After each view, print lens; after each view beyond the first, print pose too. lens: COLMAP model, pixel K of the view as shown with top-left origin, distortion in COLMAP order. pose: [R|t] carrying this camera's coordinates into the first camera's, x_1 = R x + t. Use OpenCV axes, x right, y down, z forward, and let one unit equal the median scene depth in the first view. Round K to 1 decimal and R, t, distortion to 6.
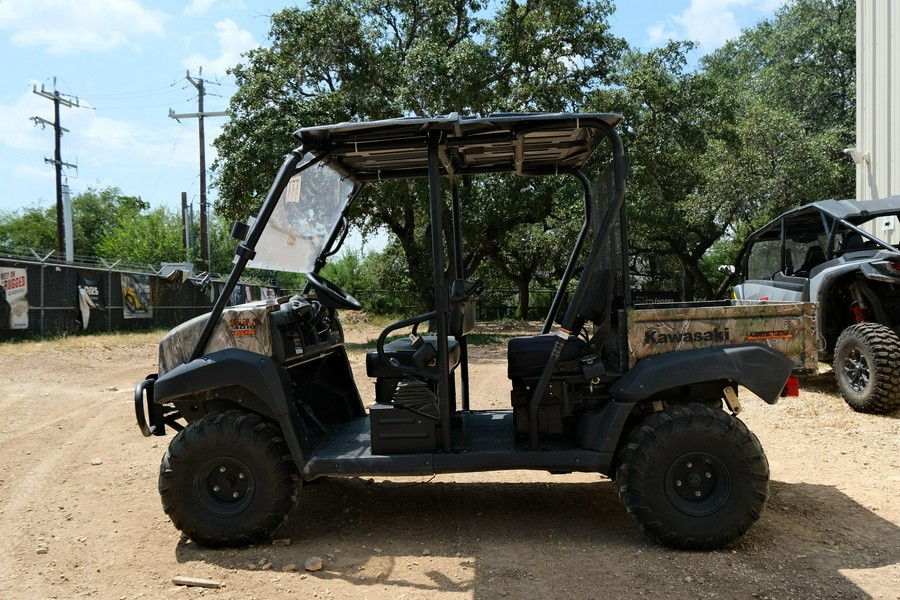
lens RADIAL K [[754.2, 0, 447.9], [0, 754.2, 302.9], [0, 0, 1]] dist [-0.005123, -0.001189]
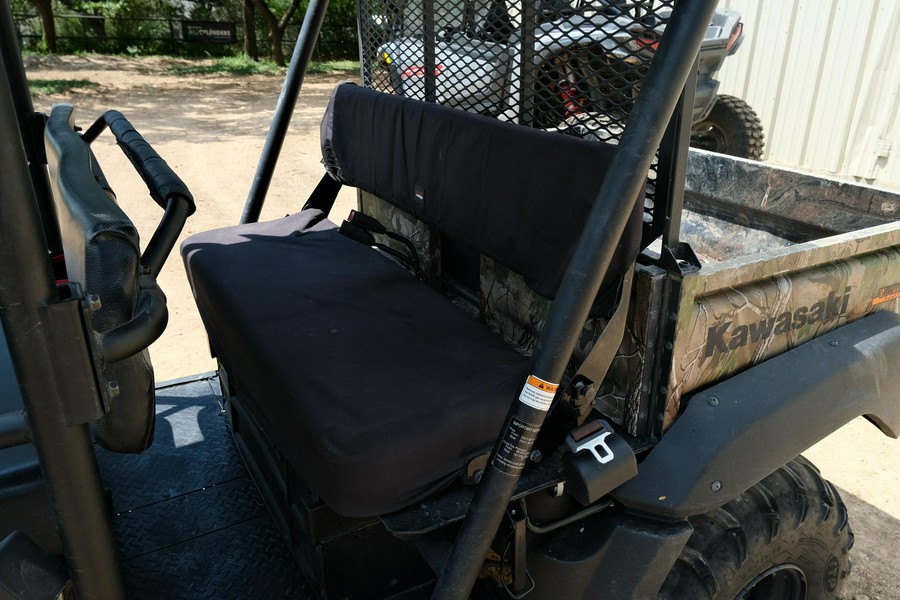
lens RADIAL K [[707.4, 0, 449.5], [0, 707.4, 295.3], [0, 0, 1]] dist [0.001887, 0.001611]
pose [[0.823248, -0.178957, 0.538737, -0.020159], [-0.026602, 0.935807, 0.351507, -0.092331], [-0.567058, -0.303709, 0.765641, 0.817263]]
